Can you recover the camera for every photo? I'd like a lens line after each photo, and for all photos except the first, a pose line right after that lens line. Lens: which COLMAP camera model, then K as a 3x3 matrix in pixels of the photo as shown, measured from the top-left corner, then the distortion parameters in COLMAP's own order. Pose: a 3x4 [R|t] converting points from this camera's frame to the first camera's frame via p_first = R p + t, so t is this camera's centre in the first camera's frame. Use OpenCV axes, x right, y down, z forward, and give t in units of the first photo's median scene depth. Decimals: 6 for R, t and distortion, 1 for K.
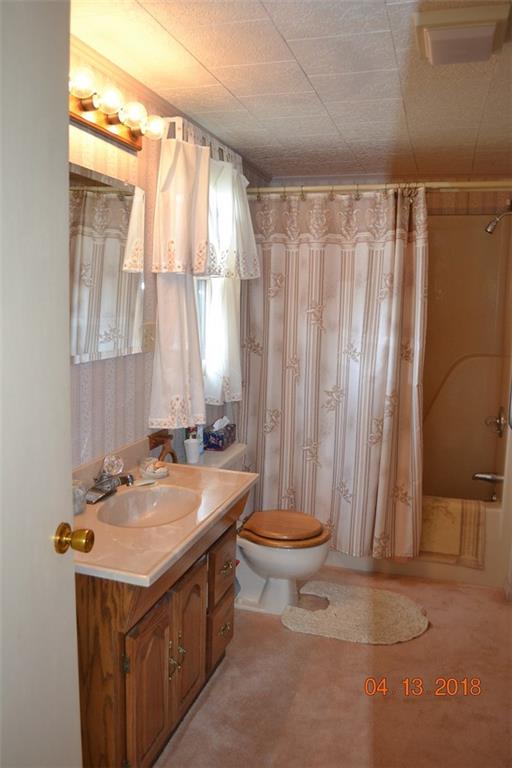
lens RADIAL K [[618.1, 0, 255.8], [0, 618.1, 382.9], [0, 0, 1]] dist [-0.082053, 0.016217]
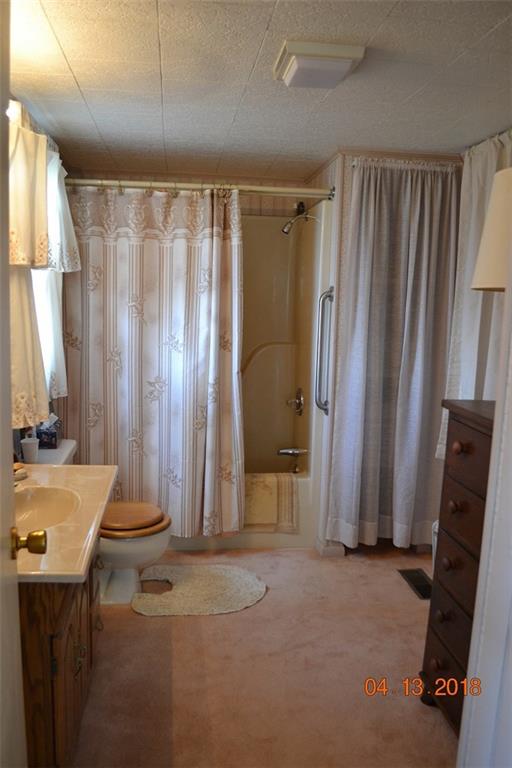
lens RADIAL K [[618.1, 0, 252.0], [0, 618.1, 383.8], [0, 0, 1]] dist [-0.082053, 0.016217]
pose [[0.913997, -0.051977, 0.402379, -0.150270], [0.046245, 0.998643, 0.023954, -0.000479], [-0.403078, -0.003286, 0.915160, -0.009648]]
